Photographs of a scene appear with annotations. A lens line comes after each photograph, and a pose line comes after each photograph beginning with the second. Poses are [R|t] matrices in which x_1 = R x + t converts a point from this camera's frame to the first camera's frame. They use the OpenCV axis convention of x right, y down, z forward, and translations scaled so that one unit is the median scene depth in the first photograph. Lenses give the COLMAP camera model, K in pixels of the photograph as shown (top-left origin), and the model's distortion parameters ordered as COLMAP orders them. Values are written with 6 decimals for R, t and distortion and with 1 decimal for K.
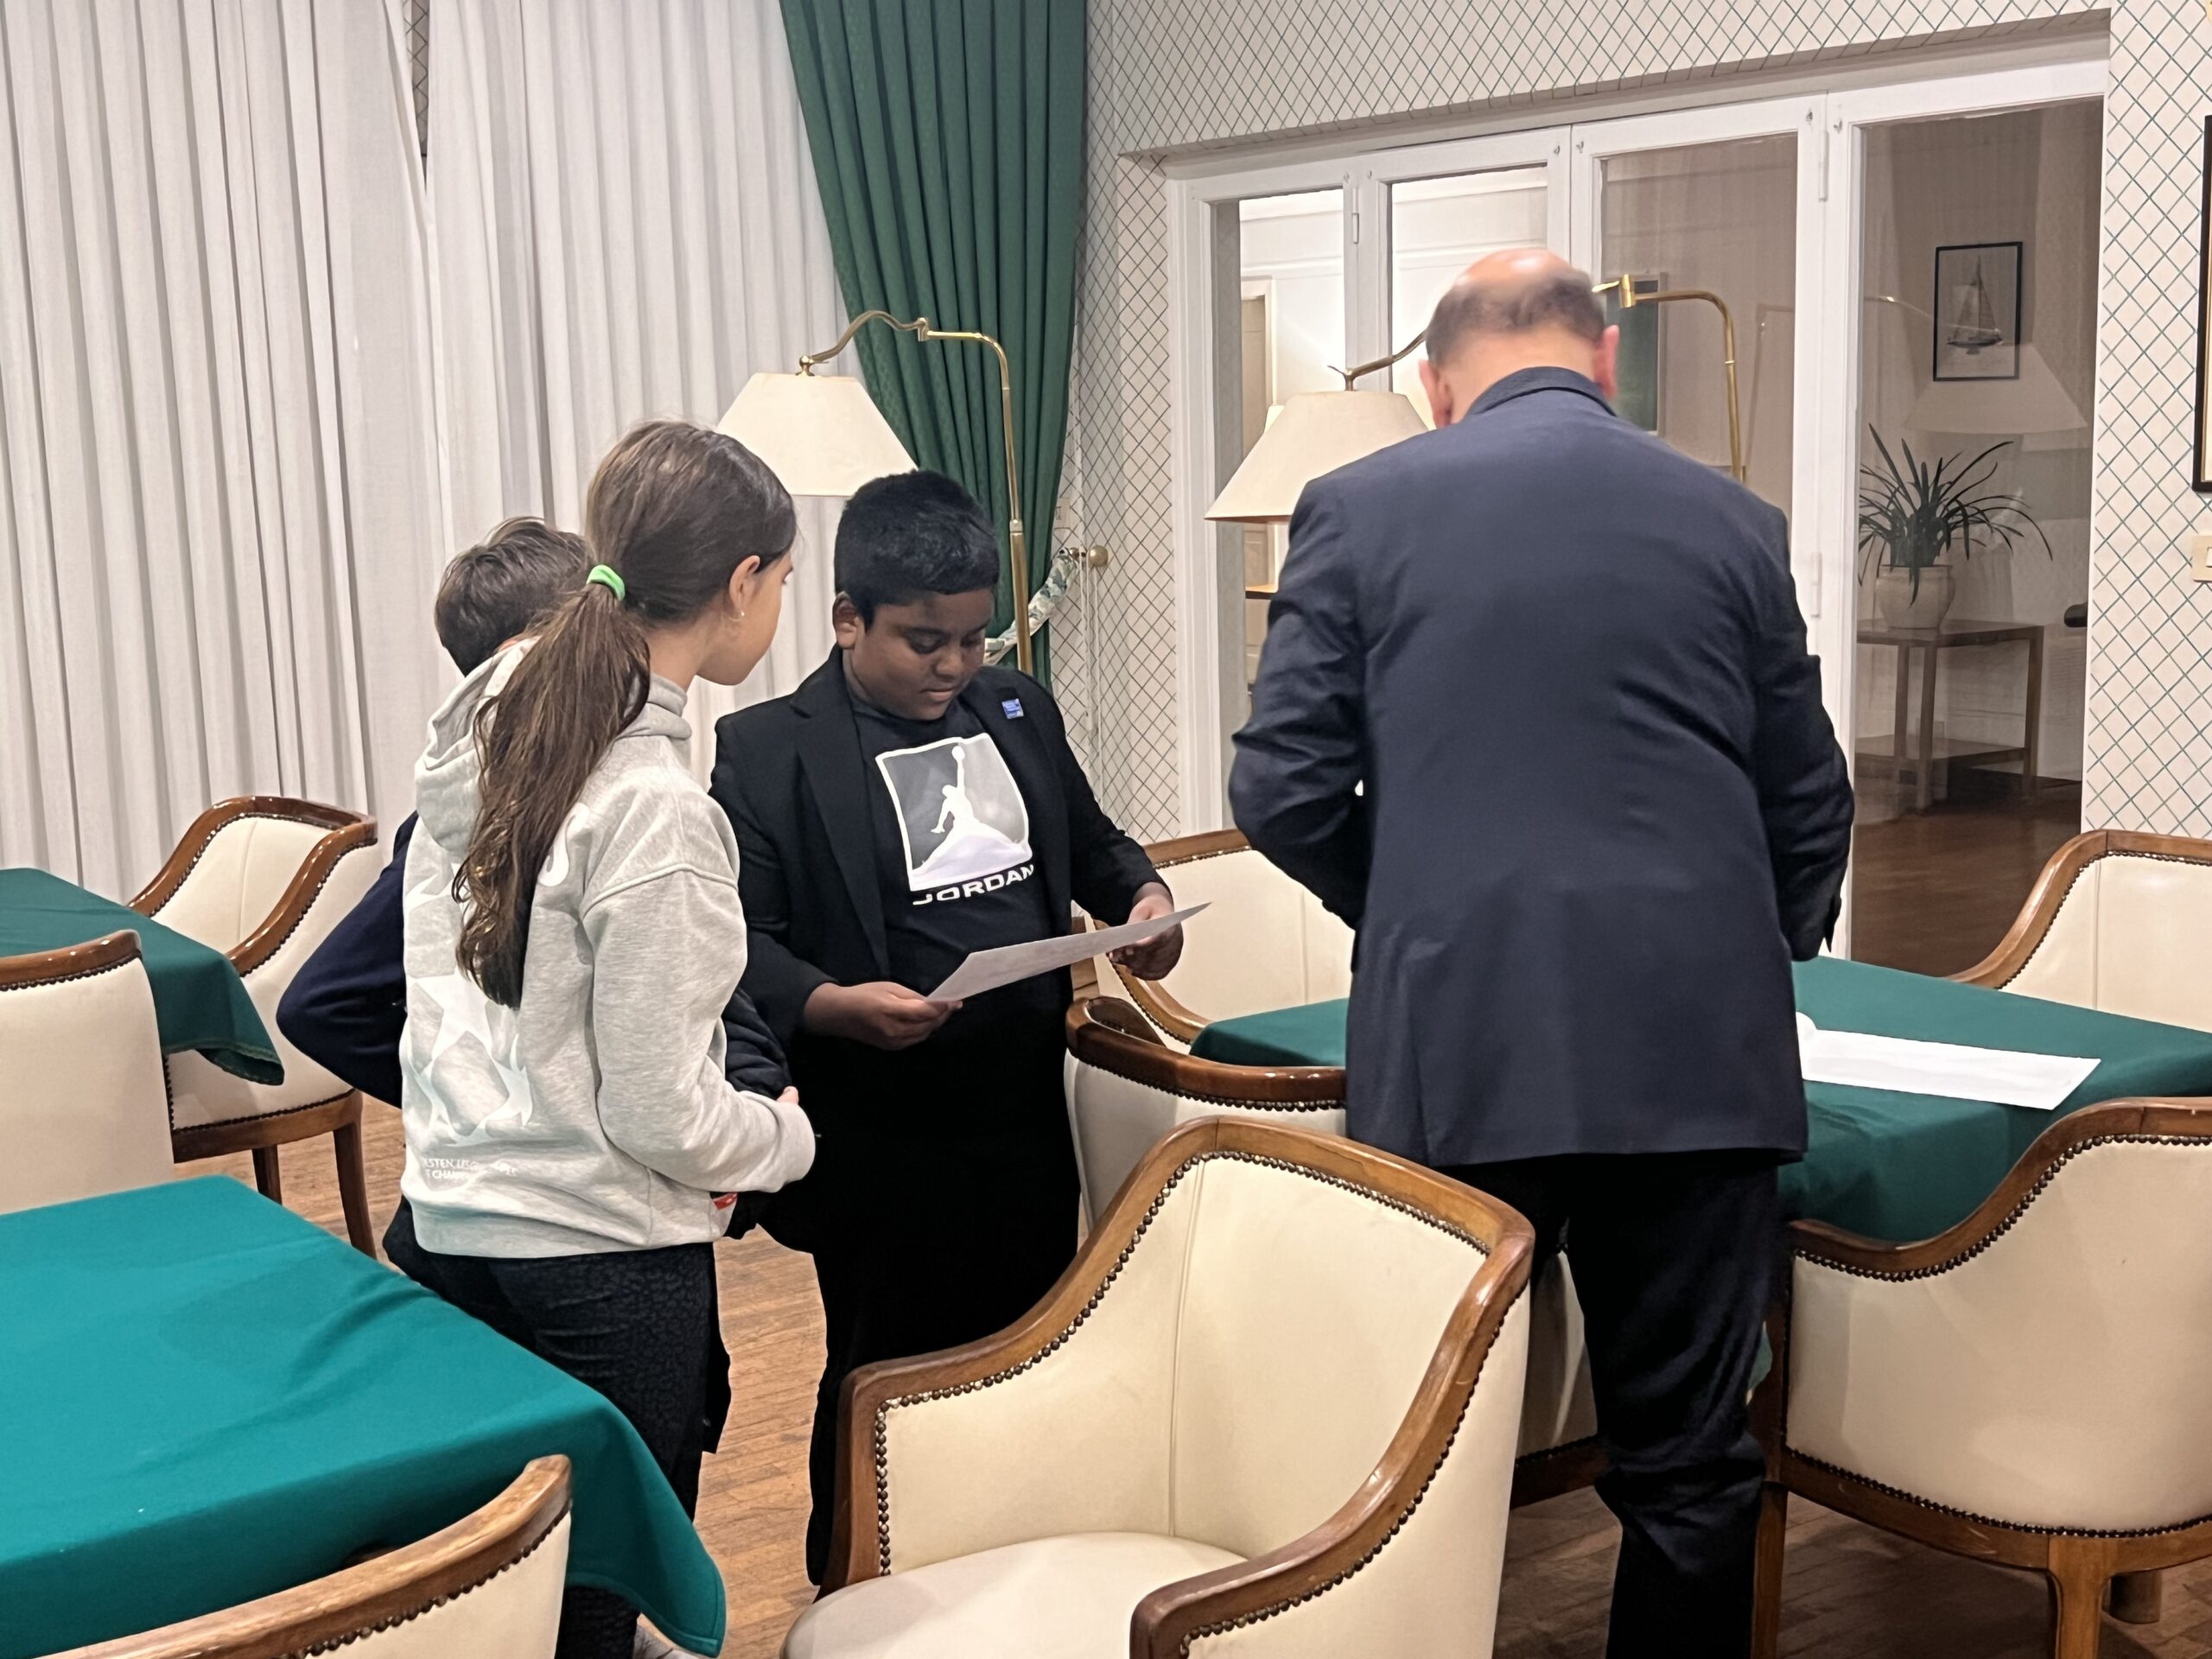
lens RADIAL K [[2825.1, 0, 1136.8], [0, 2825.1, 870.9], [0, 0, 1]] dist [0.054111, 0.000000]
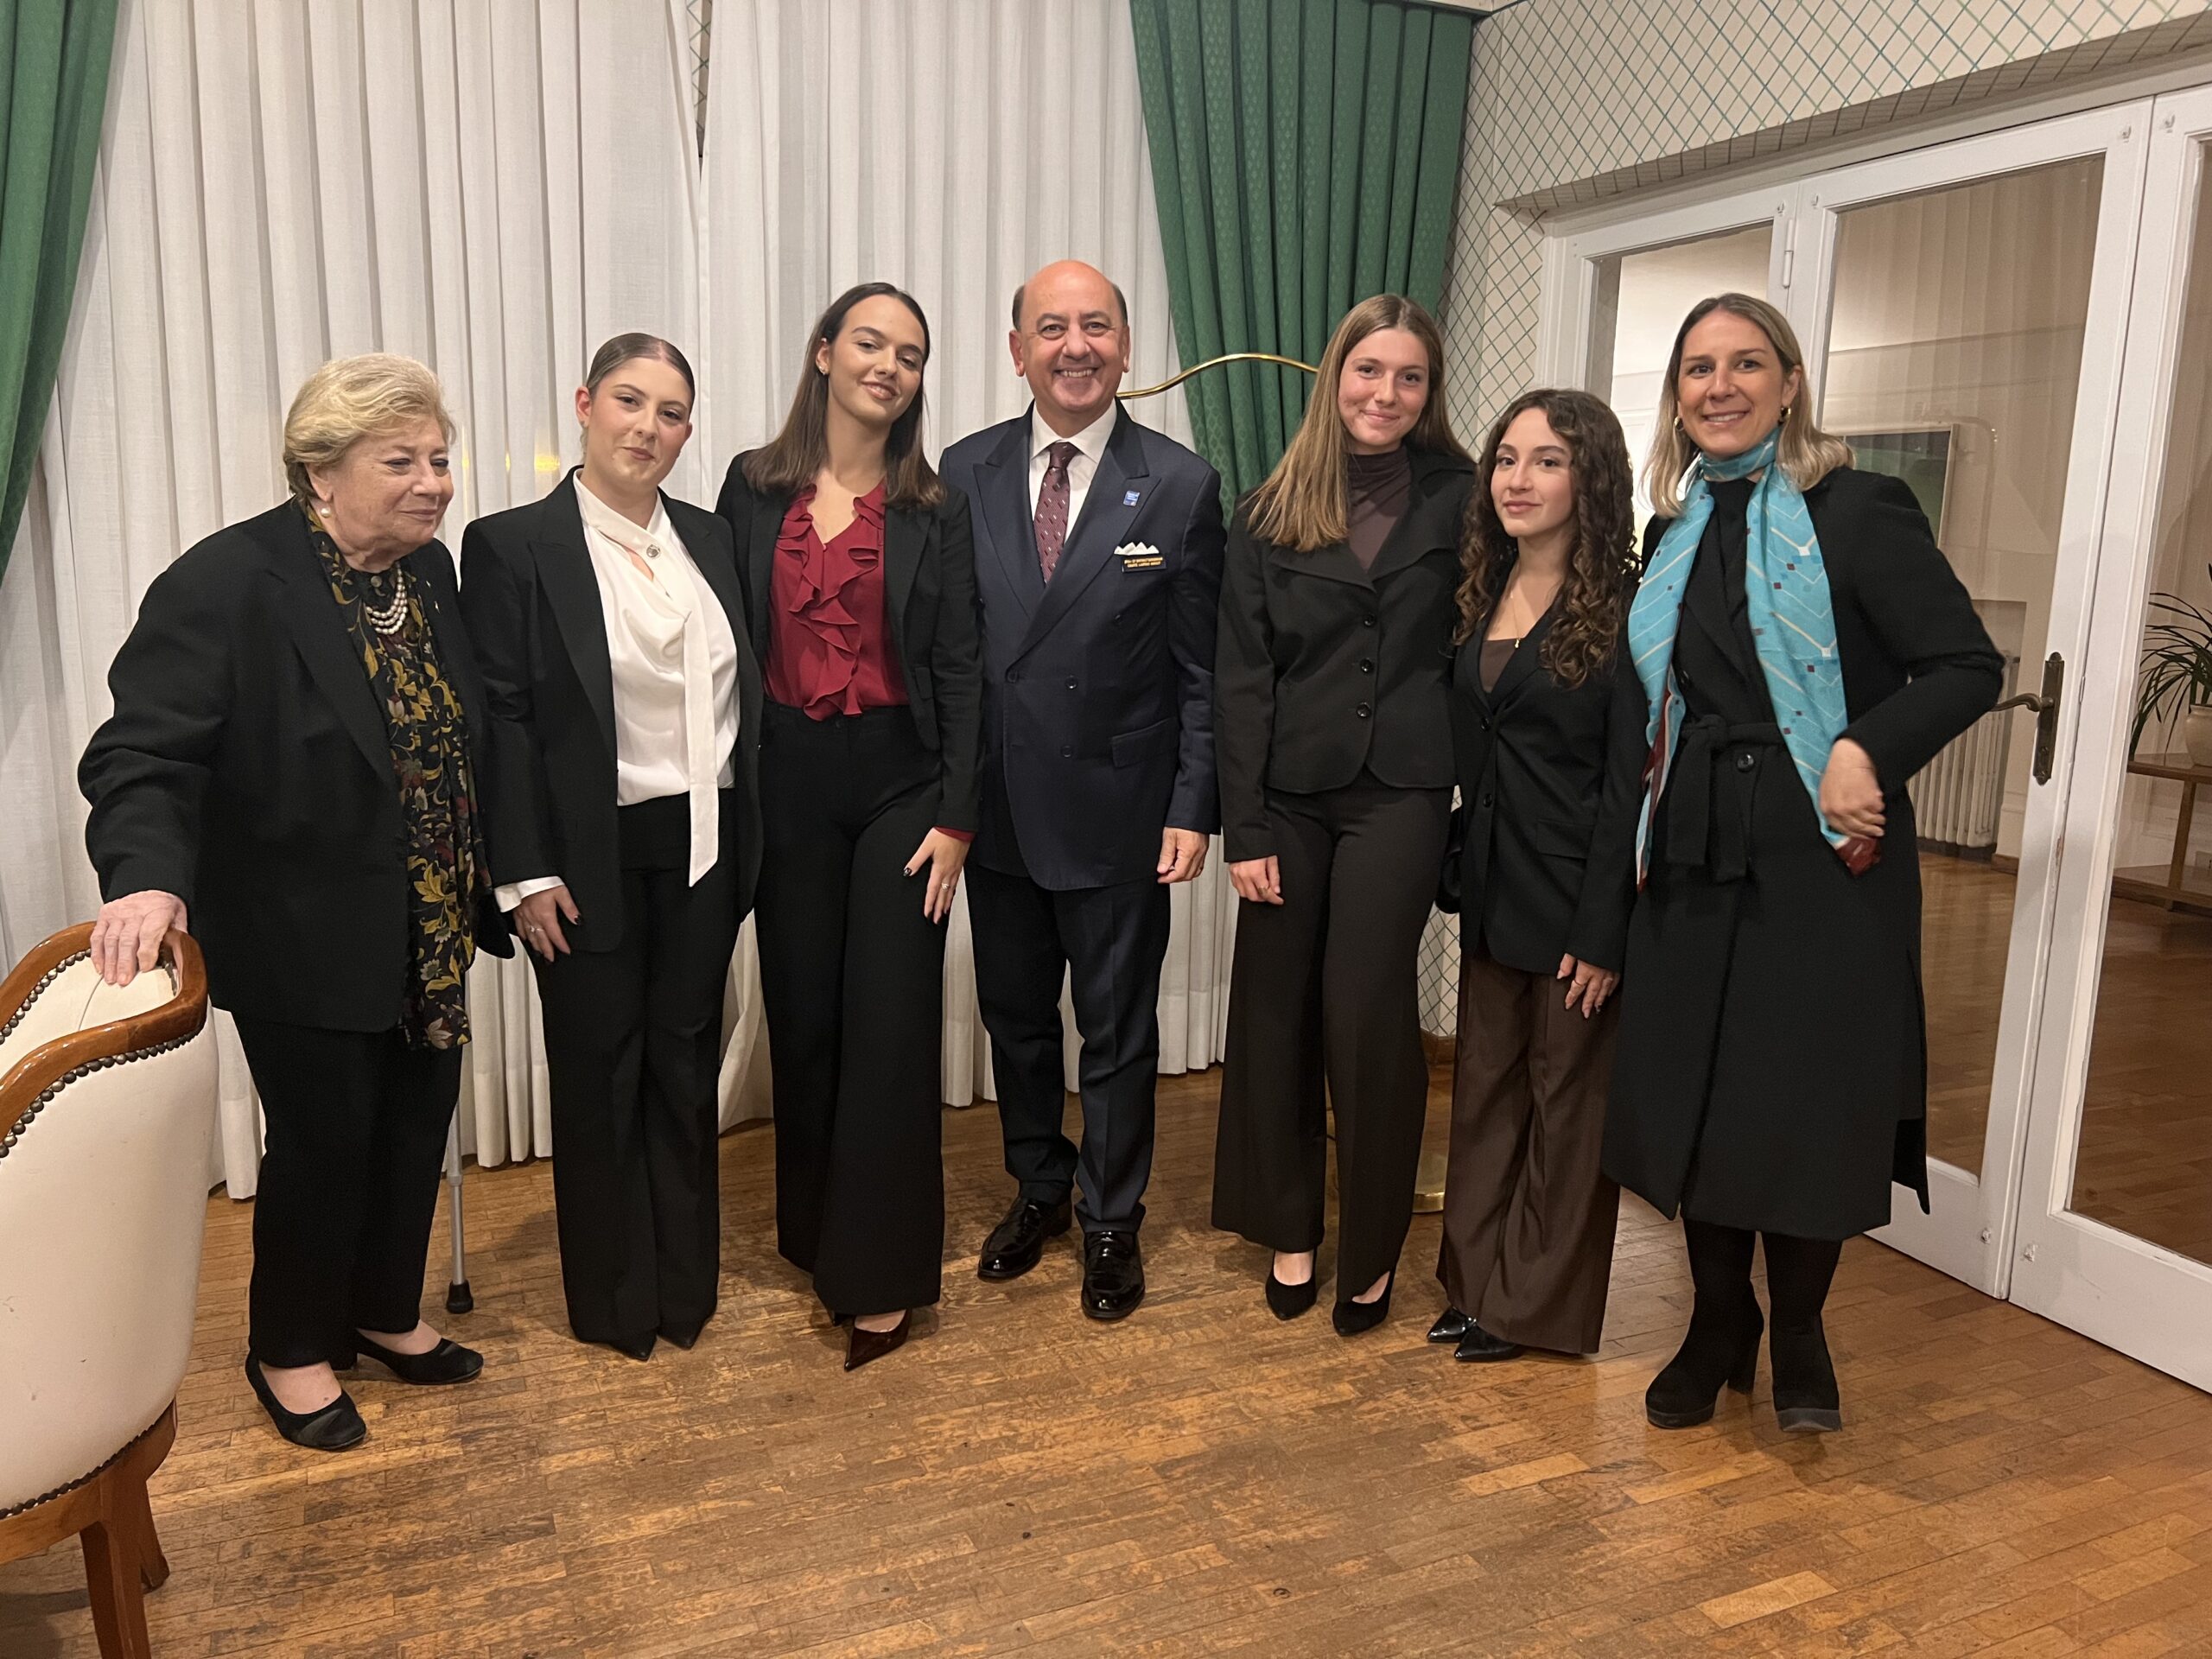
lens RADIAL K [[1686.4, 0, 1122.5], [0, 1686.4, 827.0], [0, 0, 1]] dist [0.041491, -0.036950]
pose [[0.982616, 0.082088, -0.166514, -0.016806], [-0.082434, 0.996585, 0.004844, -0.046991], [0.166343, 0.008966, 0.986027, 0.449149]]
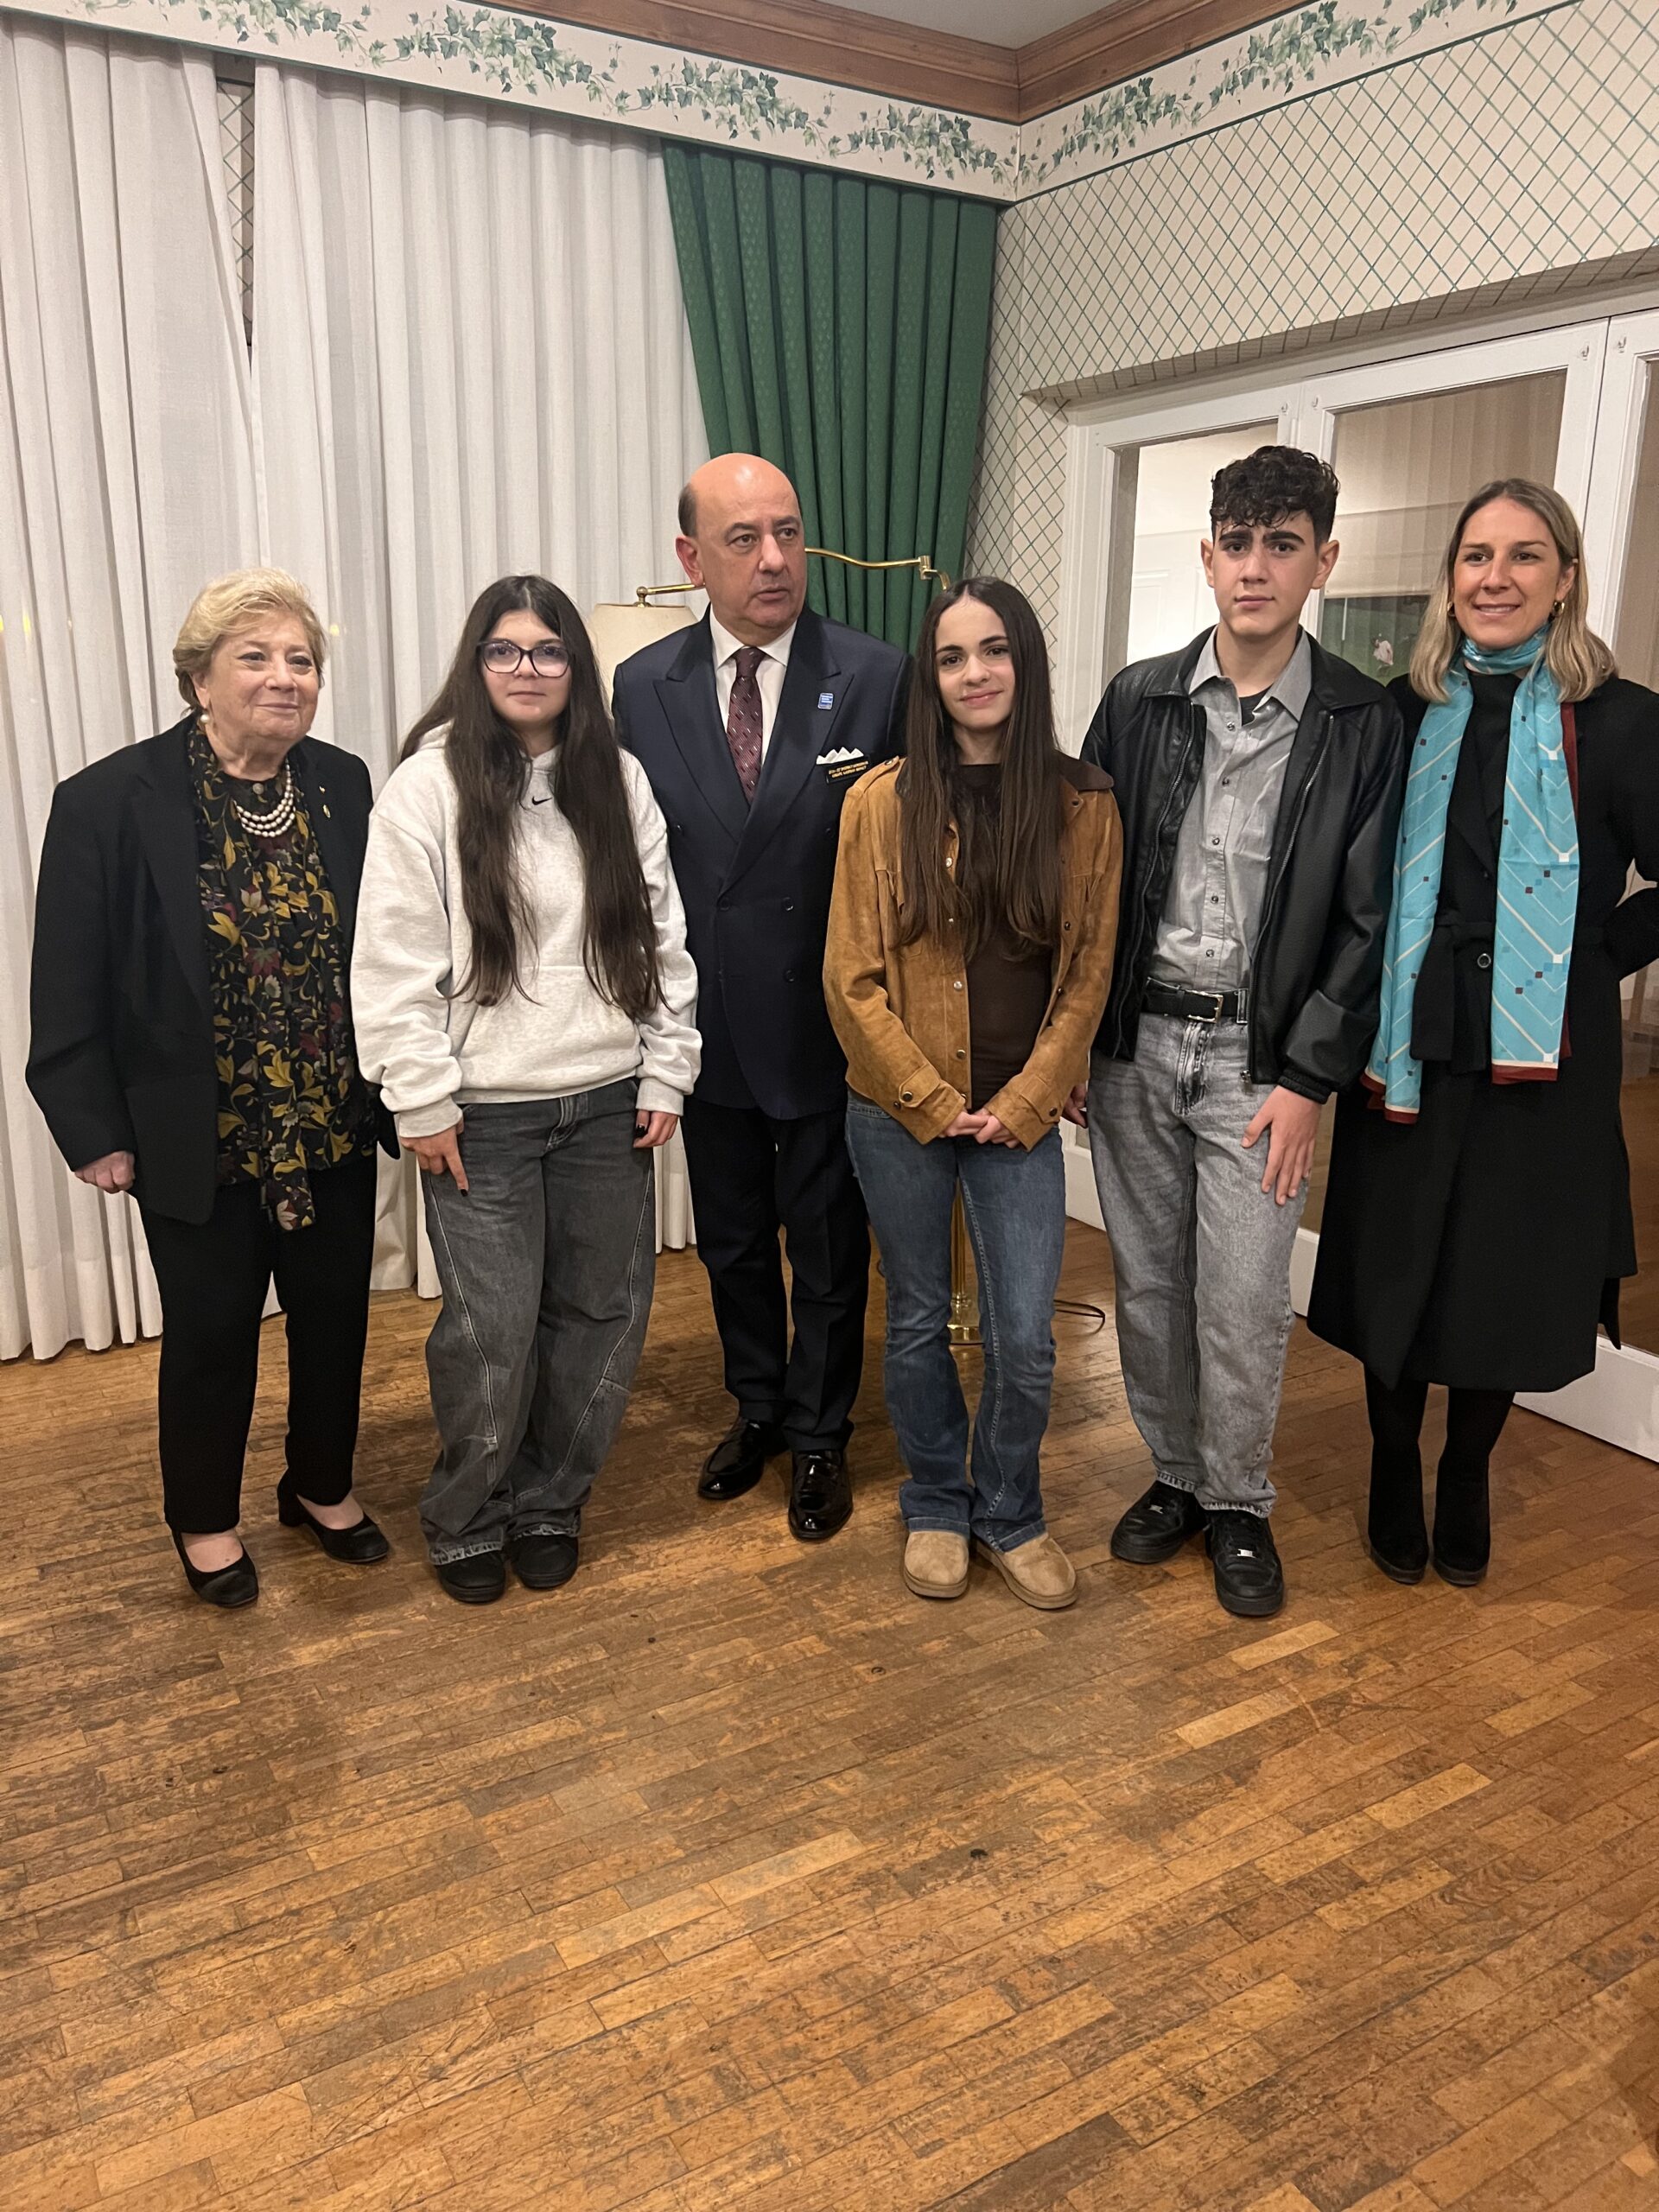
lens RADIAL K [[1686.4, 0, 828.6], [0, 1686.4, 1118.6], [0, 0, 1]] dist [0.041491, -0.036950]
pose [[0.996730, 0.055996, -0.058257, -0.024320], [-0.051391, 0.995649, 0.077736, -0.051811], [0.062357, -0.074488, 0.995270, 0.413770]]
